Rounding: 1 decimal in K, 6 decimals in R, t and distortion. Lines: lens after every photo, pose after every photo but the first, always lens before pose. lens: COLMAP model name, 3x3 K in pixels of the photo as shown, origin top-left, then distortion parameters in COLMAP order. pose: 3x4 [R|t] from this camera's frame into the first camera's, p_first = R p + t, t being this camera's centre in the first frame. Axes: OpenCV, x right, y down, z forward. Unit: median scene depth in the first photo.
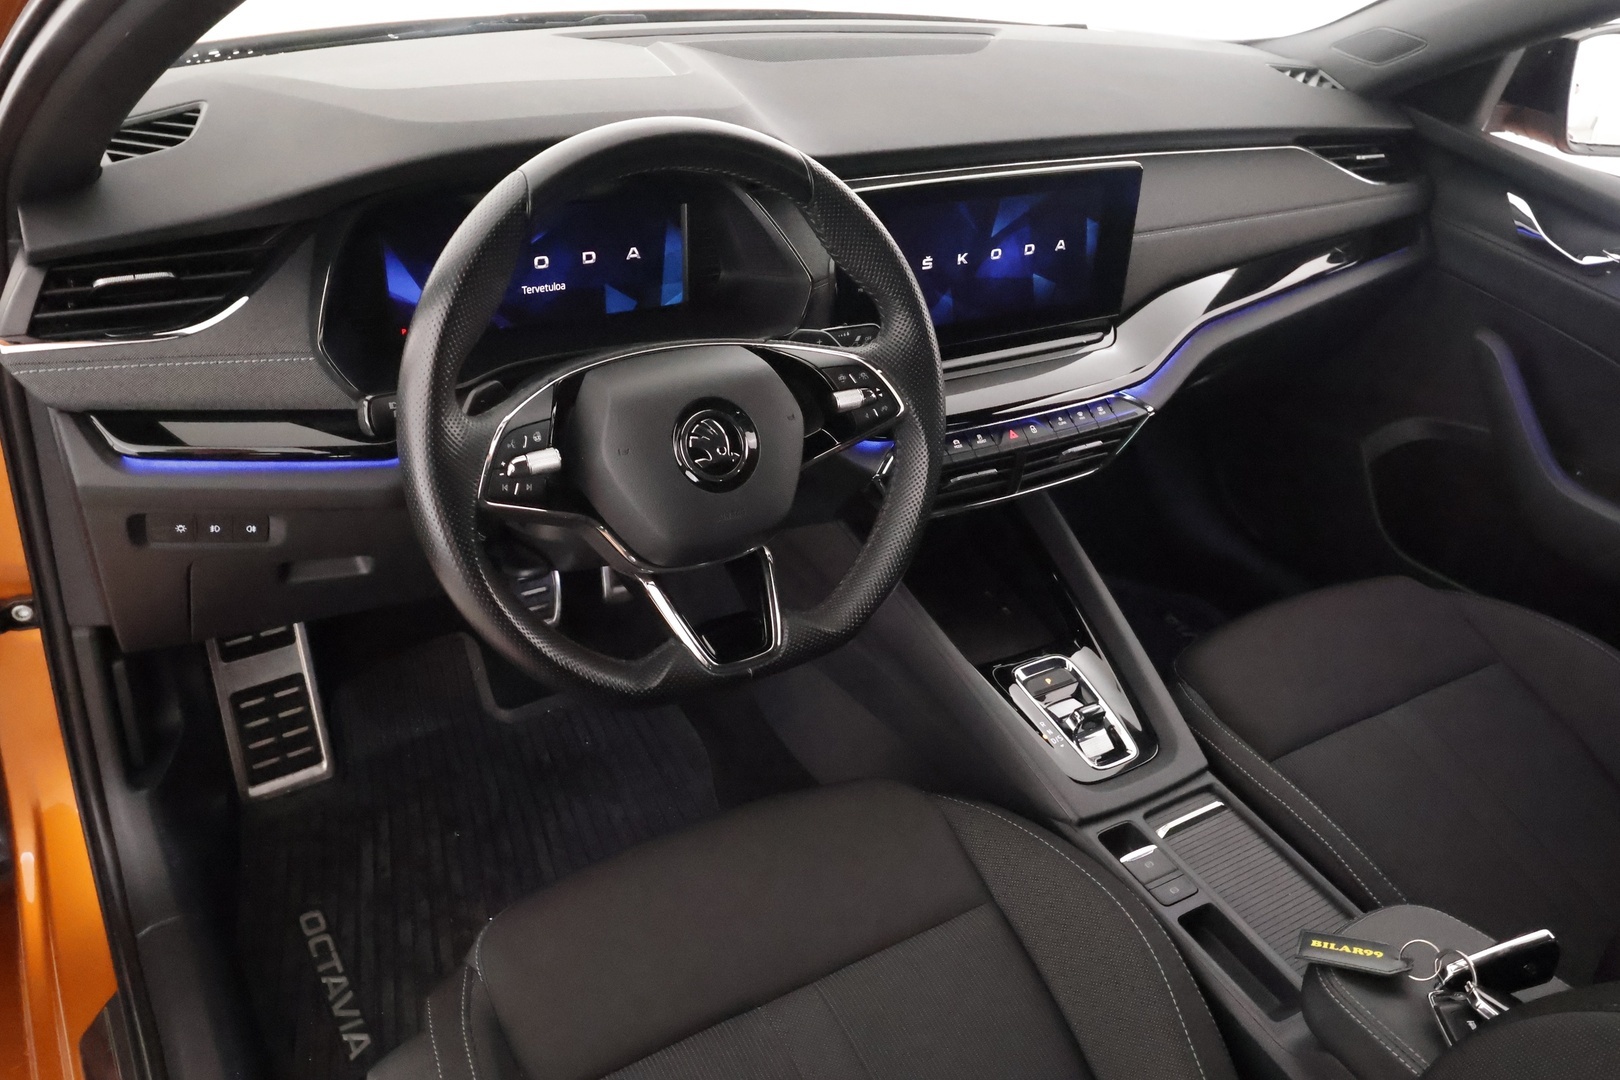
lens RADIAL K [[1279.5, 0, 800.3], [0, 1279.5, 558.4], [0, 0, 1]] dist [0.004887, 0.010273]
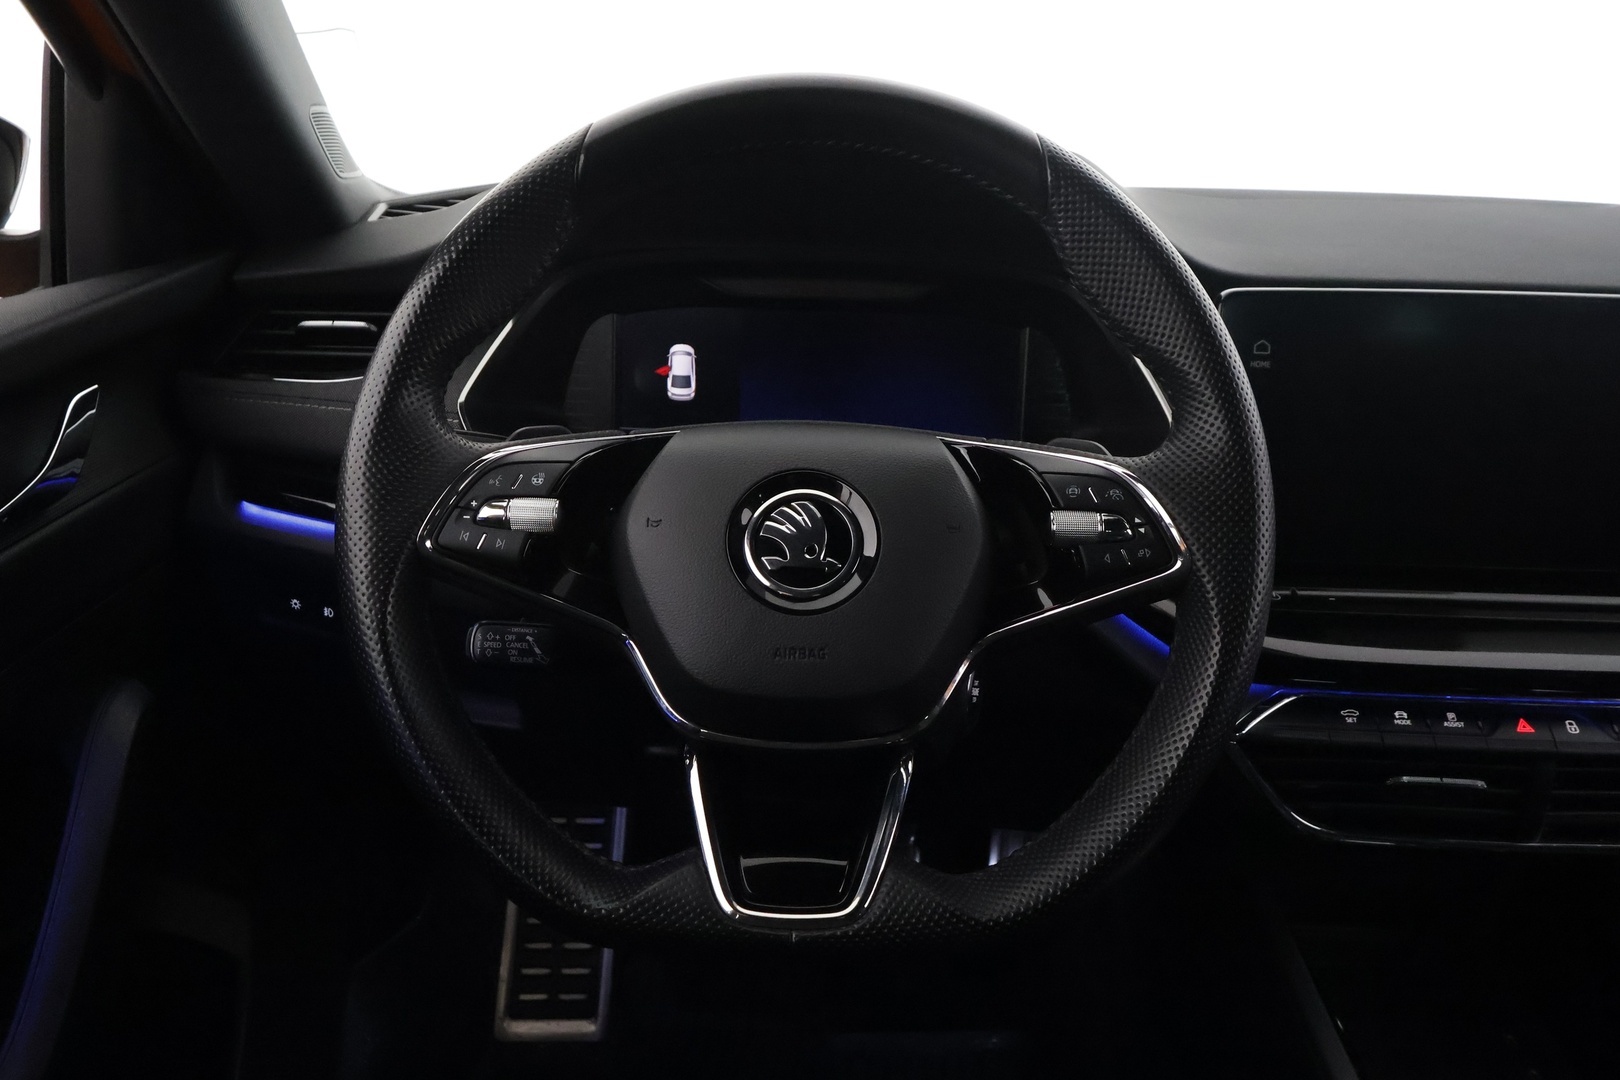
lens RADIAL K [[1301.5, 0, 810.0], [0, 1301.5, 540.0], [0, 0, 1]] dist [0.001779, 0.003603]
pose [[0.846987, 0.095634, -0.522941, 0.178869], [-0.252993, 0.937664, -0.238287, 0.040894], [0.467555, 0.334126, 0.818384, 0.324317]]
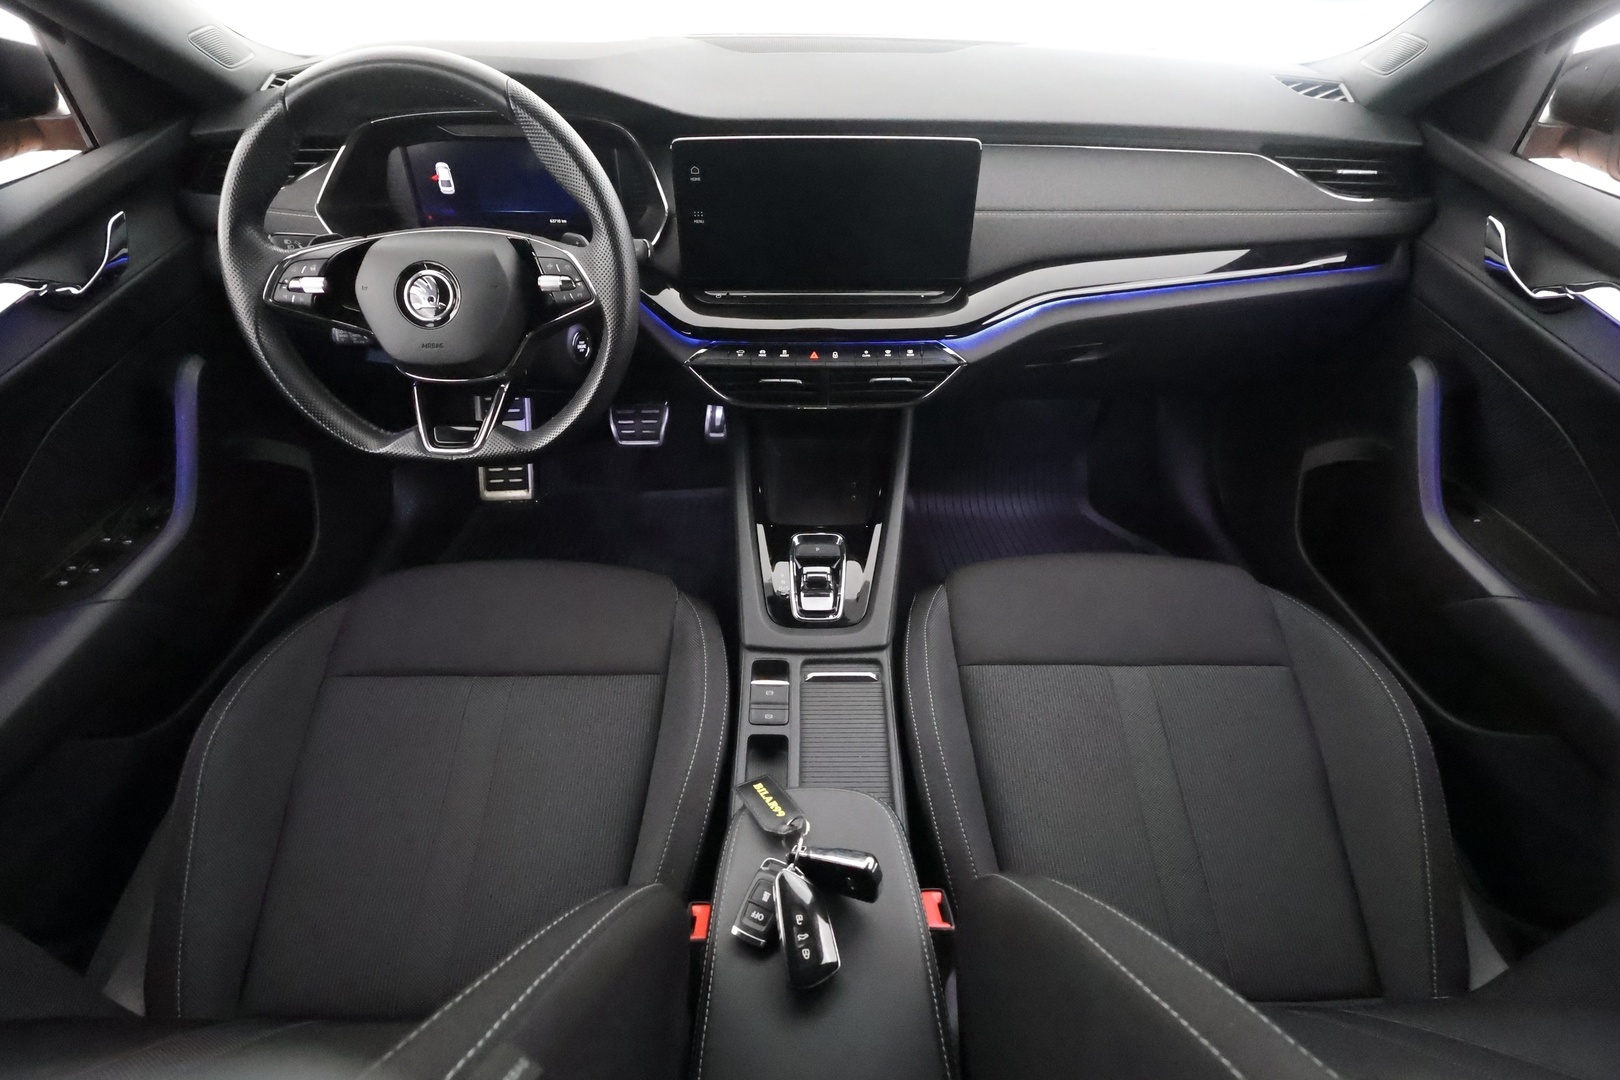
lens RADIAL K [[779.8, 0, 810.0], [0, 779.8, 540.0], [0, 0, 1]] dist [0.014658, -0.000083]
pose [[0.853757, 0.273166, -0.443259, 0.533938], [-0.218762, 0.960729, 0.170710, -0.050664], [0.472484, -0.048777, 0.879988, 0.273445]]
